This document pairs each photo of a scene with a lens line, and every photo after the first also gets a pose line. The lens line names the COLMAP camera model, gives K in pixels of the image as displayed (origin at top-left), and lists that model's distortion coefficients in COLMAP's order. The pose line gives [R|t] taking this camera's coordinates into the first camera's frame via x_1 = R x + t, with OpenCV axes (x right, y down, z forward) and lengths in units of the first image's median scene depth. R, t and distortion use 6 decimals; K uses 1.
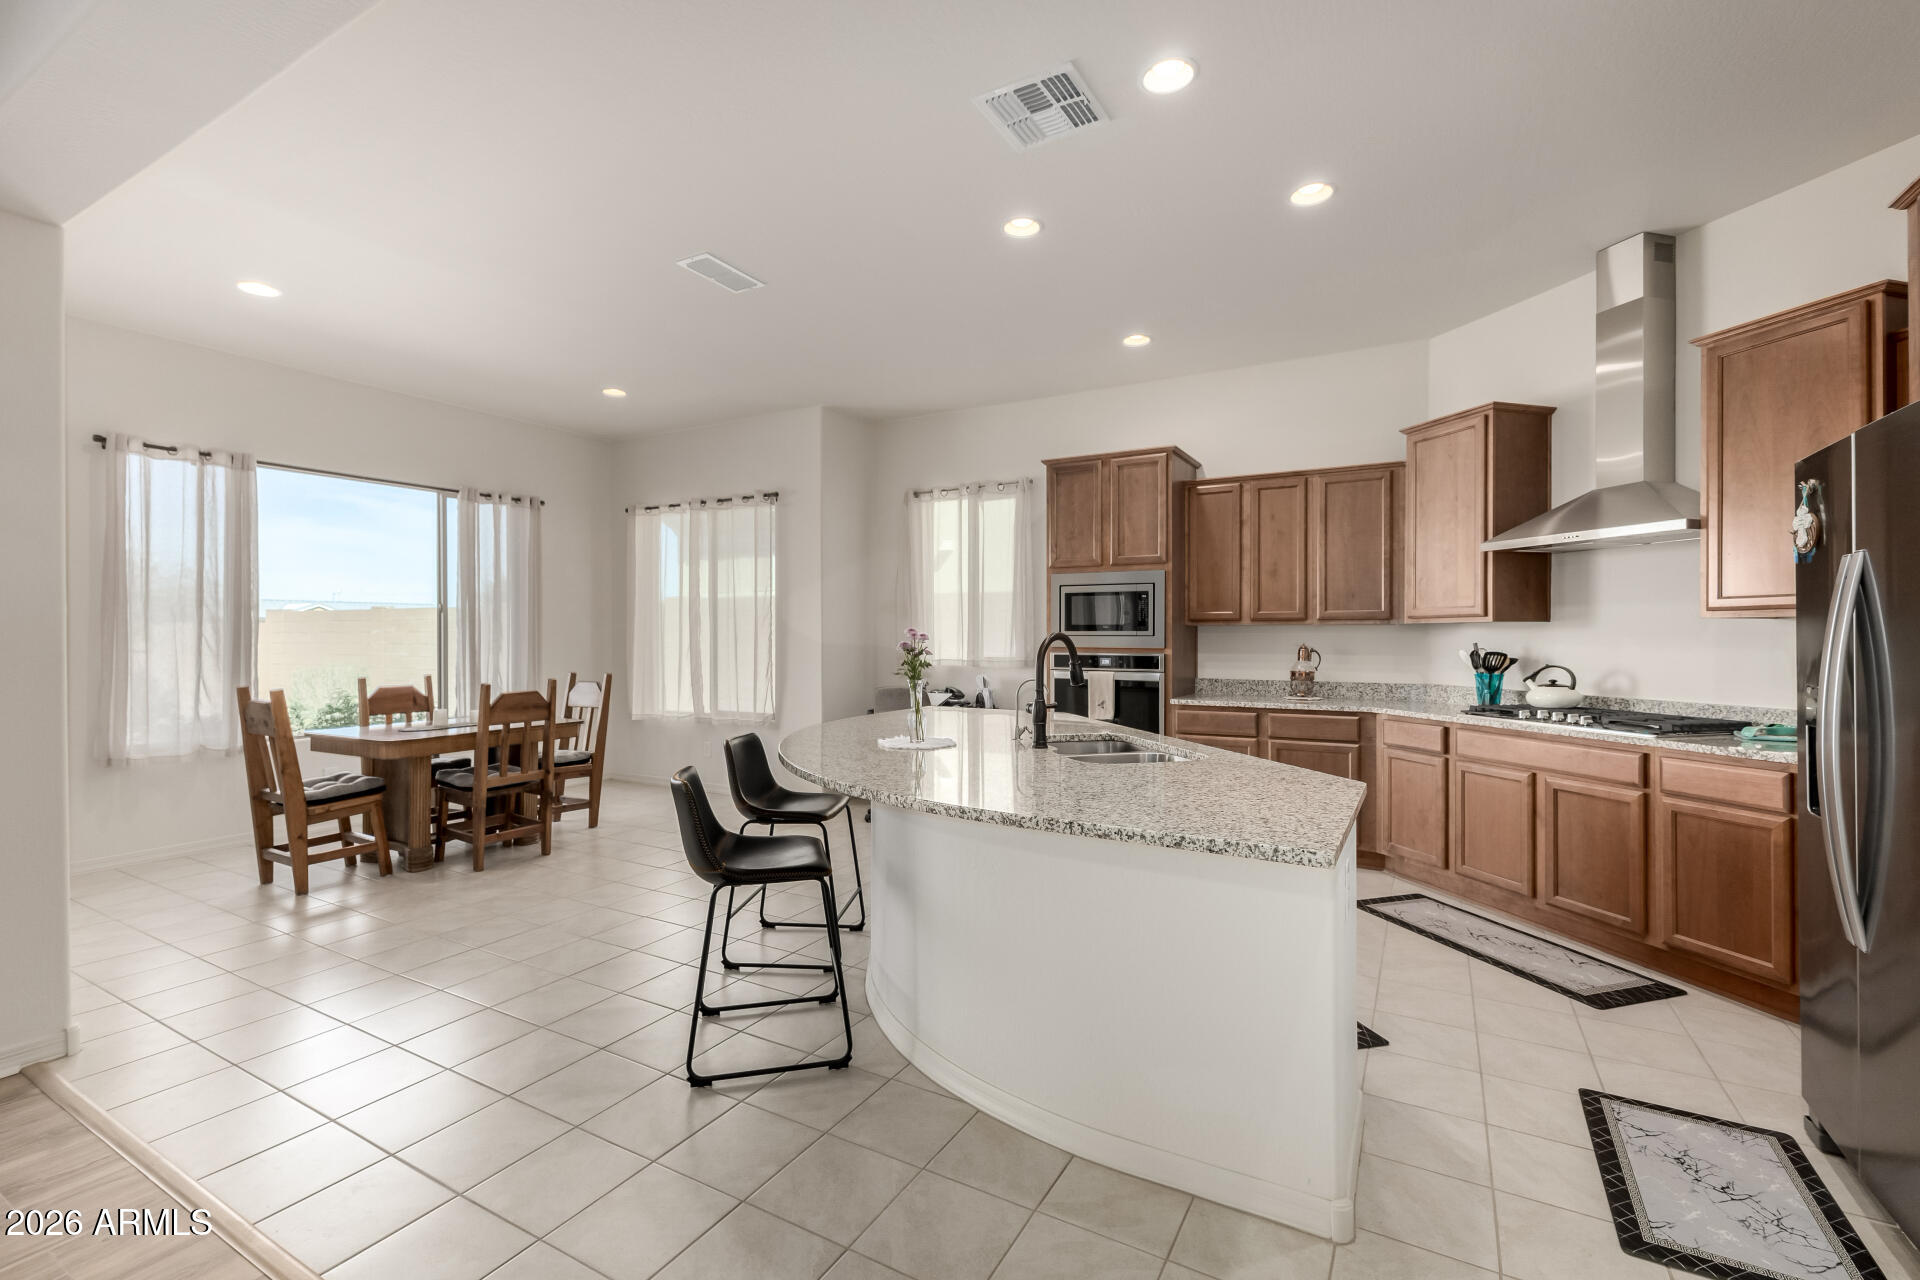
lens RADIAL K [[841.9, 0, 960.8], [0, 841.9, 636.6], [0, 0, 1]] dist [-0.000033, -0.000064]
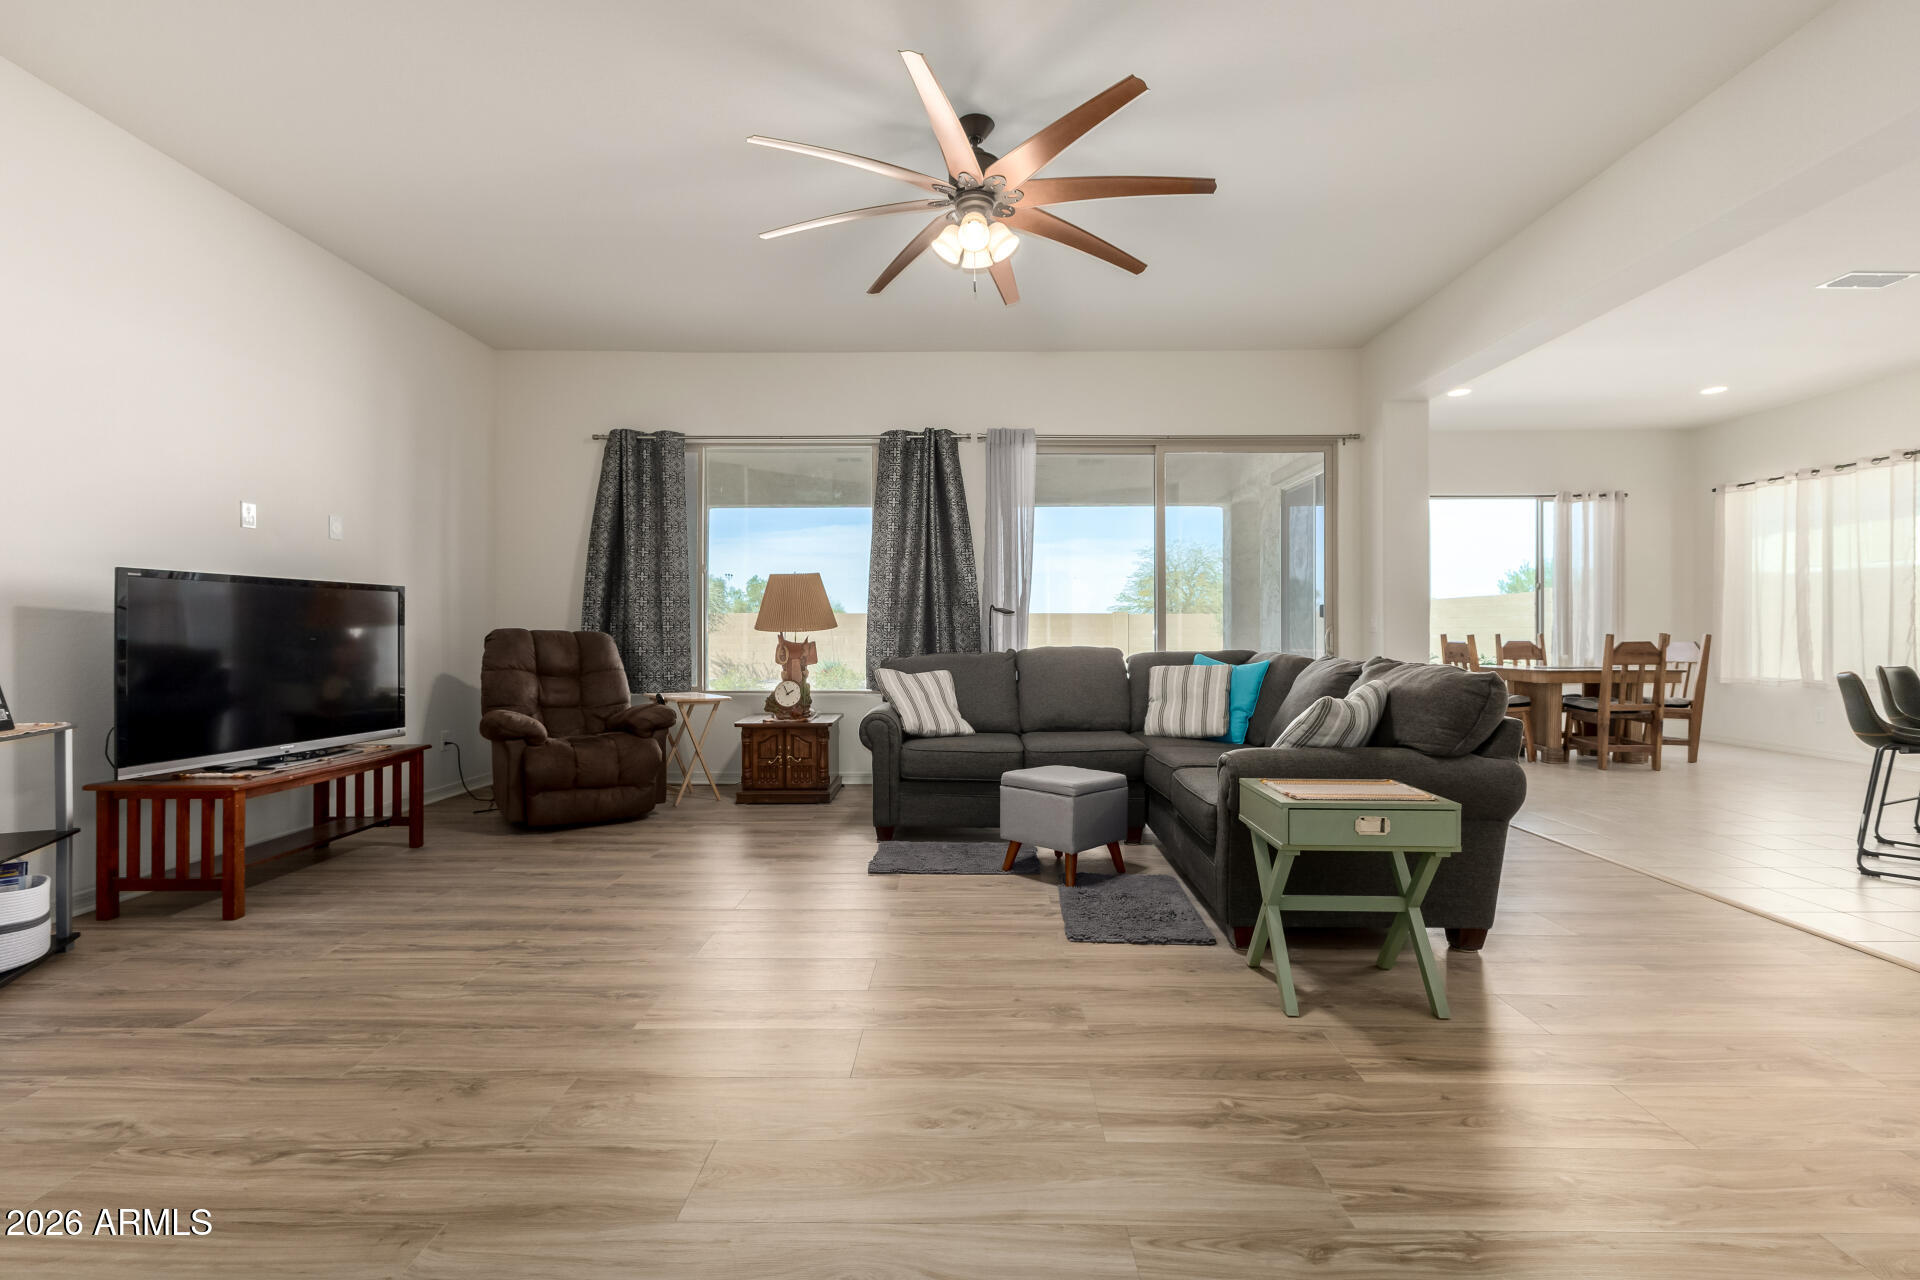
lens RADIAL K [[824.9, 0, 966.3], [0, 824.9, 634.7], [0, 0, 1]] dist [0.004270, -0.000056]
pose [[0.491045, 0.002010, -0.871132, 0.088609], [0.000945, 0.999996, 0.002840, 0.048015], [0.871134, -0.002217, 0.491041, -0.534600]]
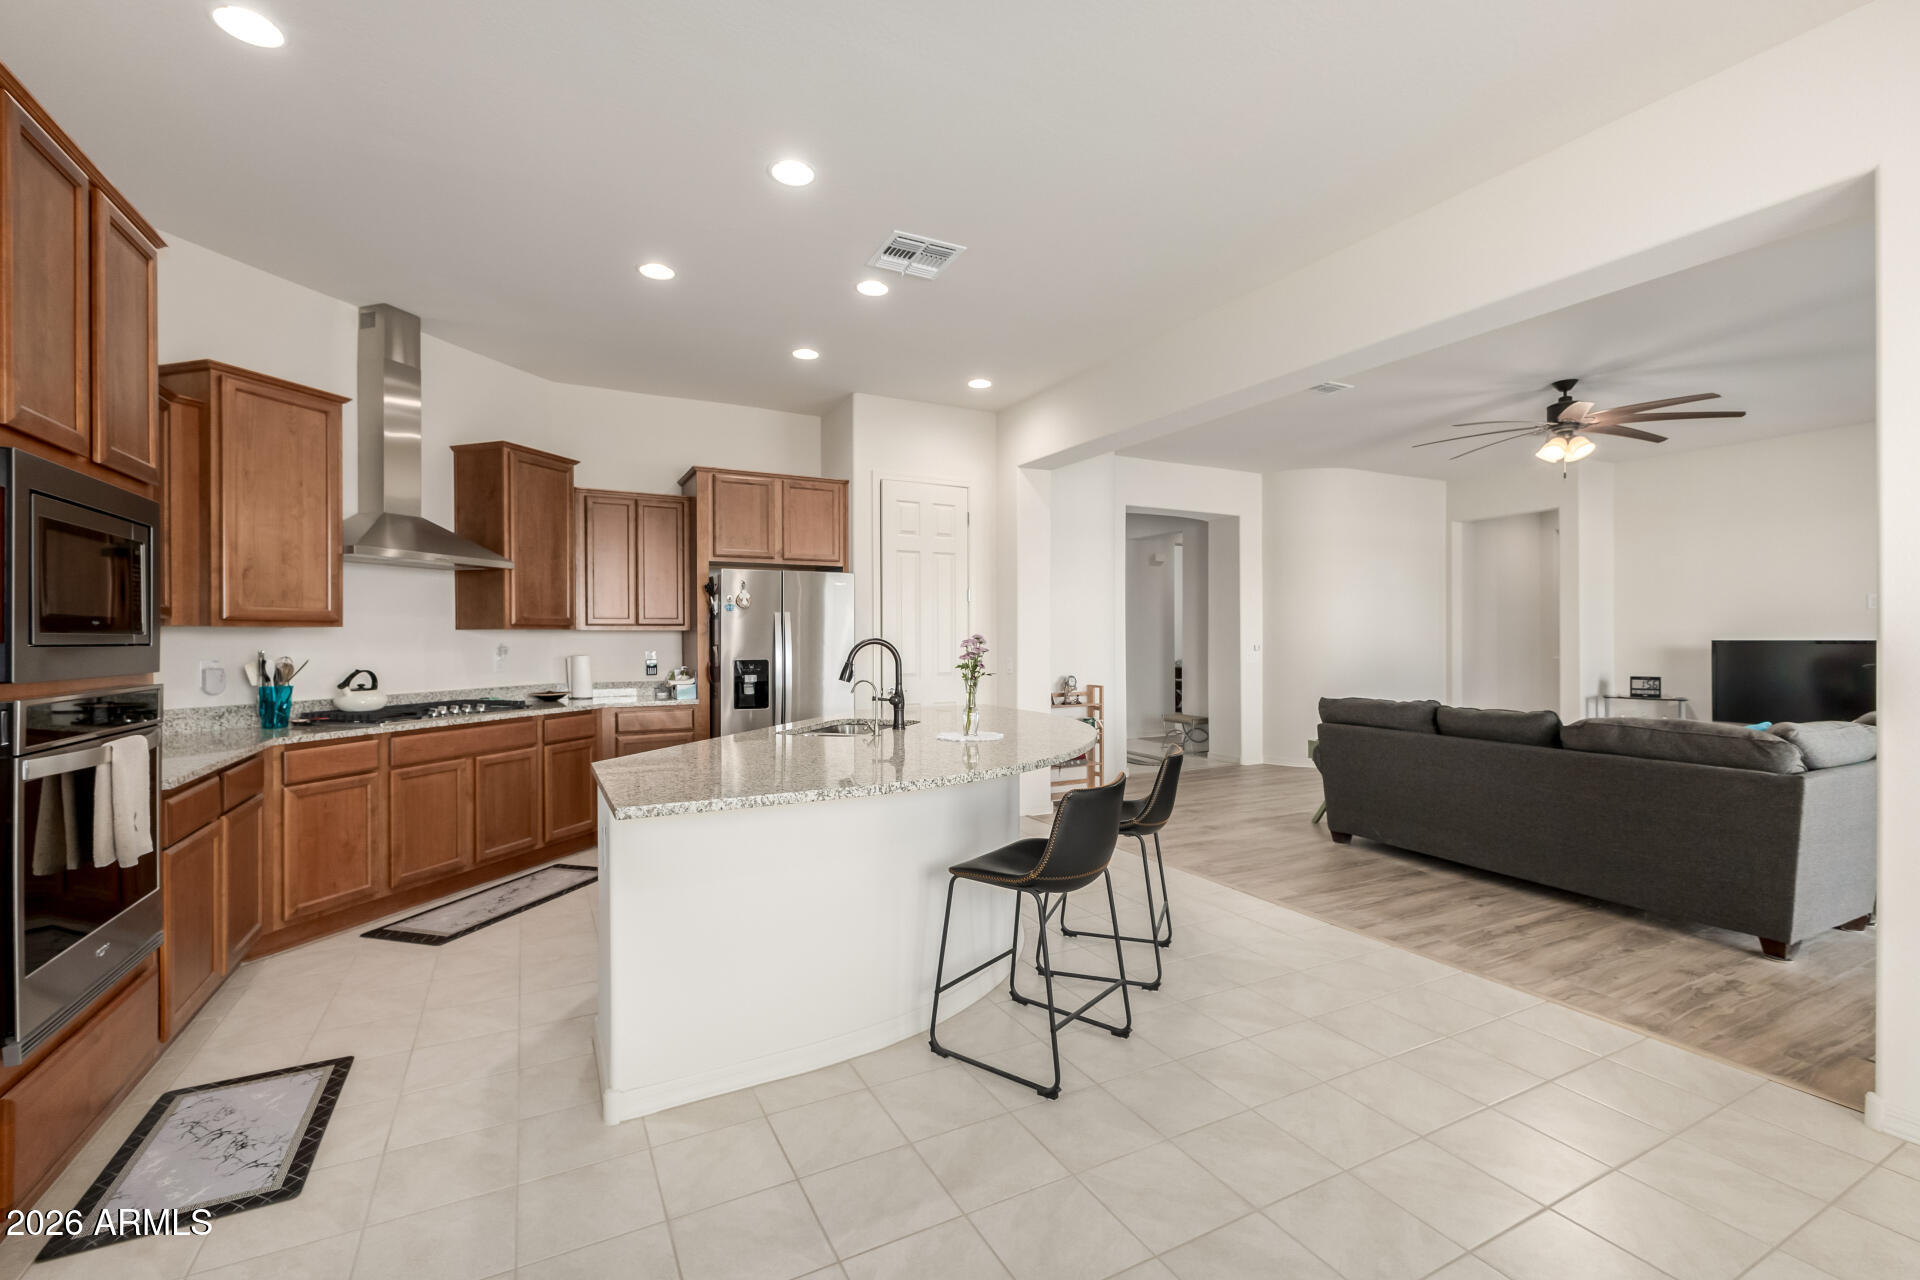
lens RADIAL K [[824.9, 0, 966.3], [0, 824.9, 634.7], [0, 0, 1]] dist [0.004270, -0.000056]
pose [[-0.844969, 0.003352, 0.534805, -0.365931], [0.001689, 0.999992, -0.003599, -0.003751], [-0.534813, -0.002138, -0.844968, 1.112154]]
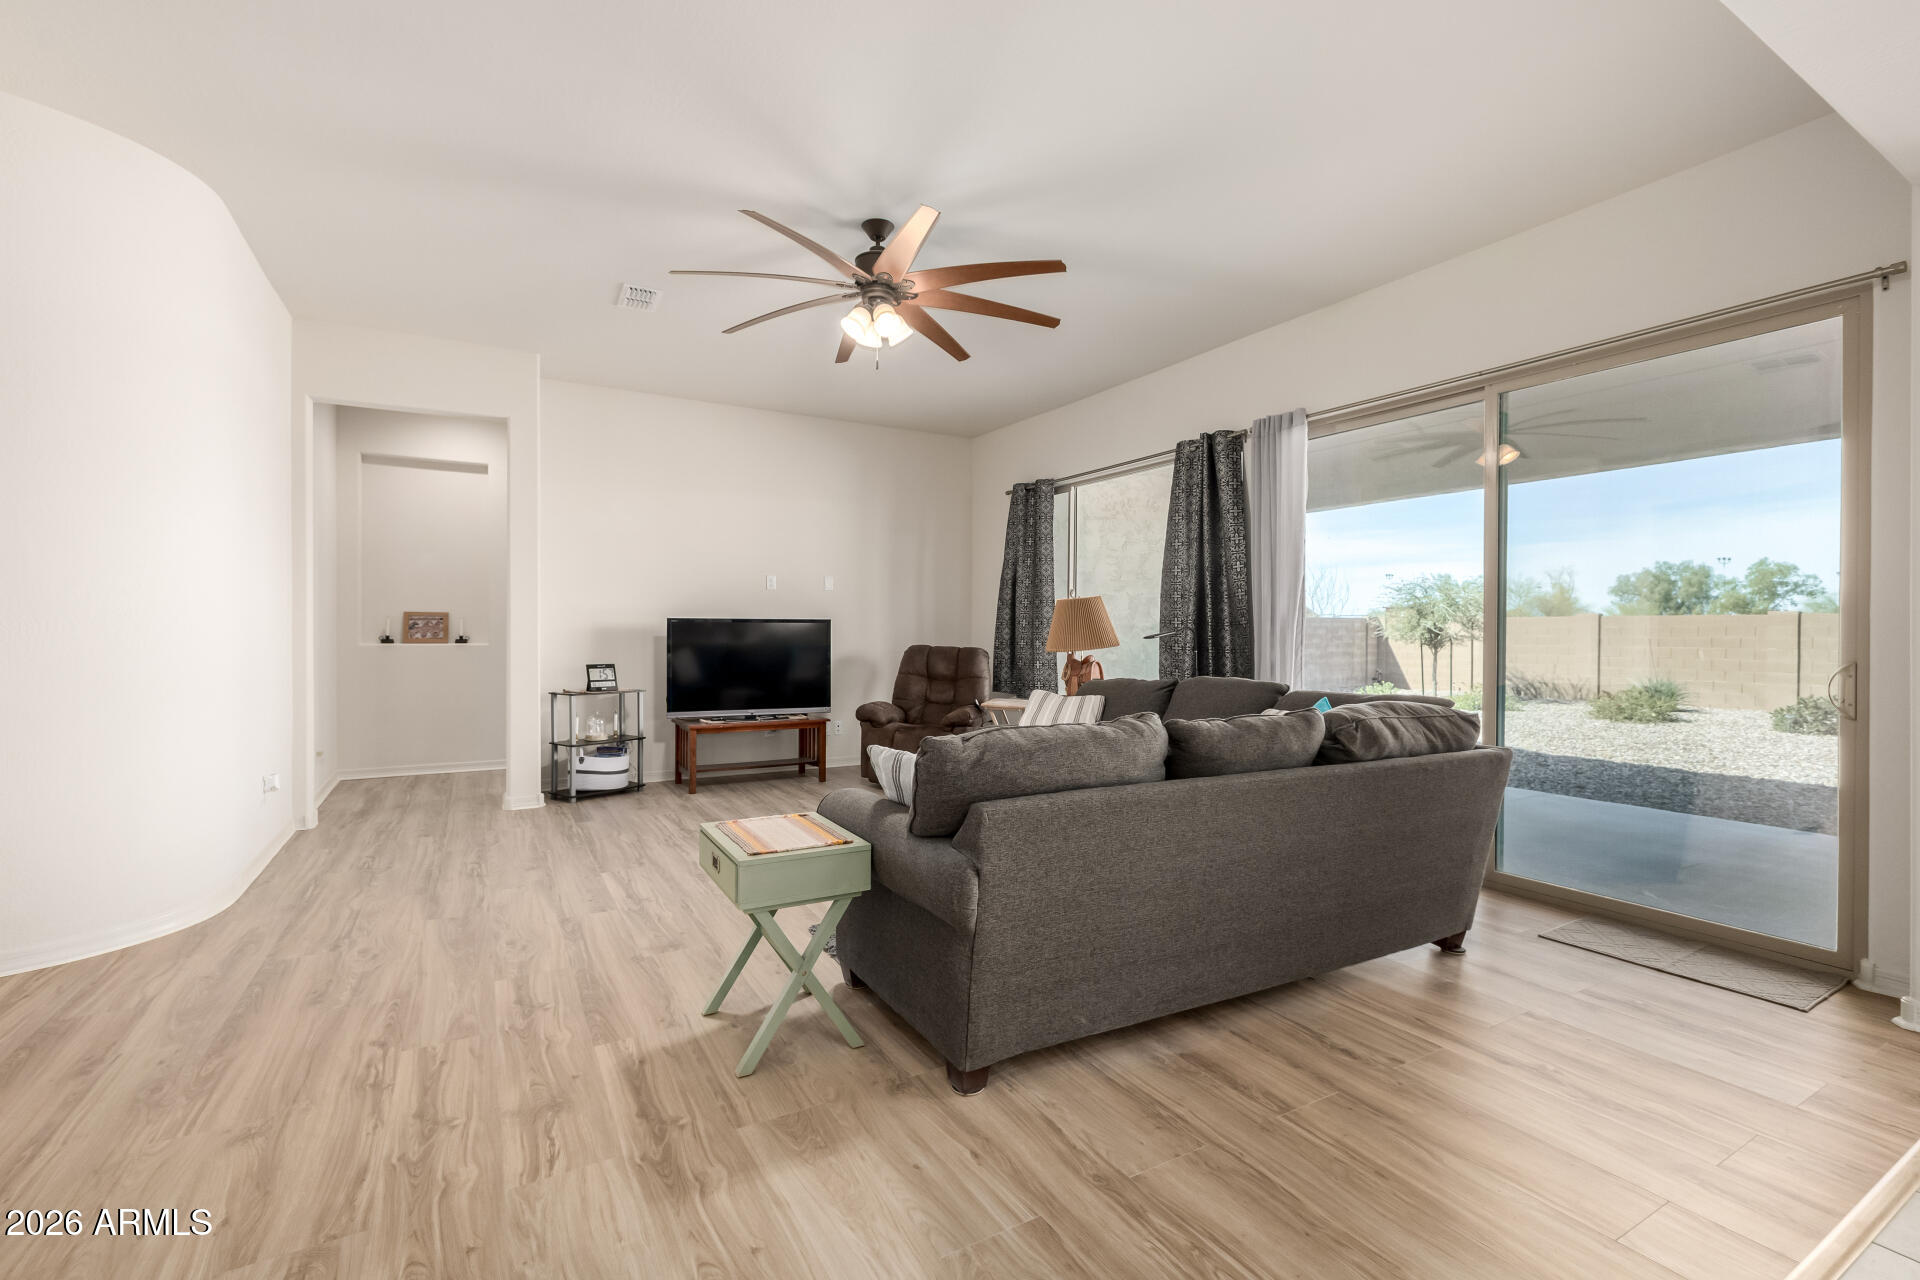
lens RADIAL K [[839.3, 0, 953.0], [0, 839.3, 634.5], [0, 0, 1]] dist [0.001566, 0.000068]
pose [[-0.511156, 0.001764, -0.859486, 0.149185], [-0.003759, 0.999984, 0.004288, 0.020341], [0.859480, 0.005423, -0.511141, 0.219007]]
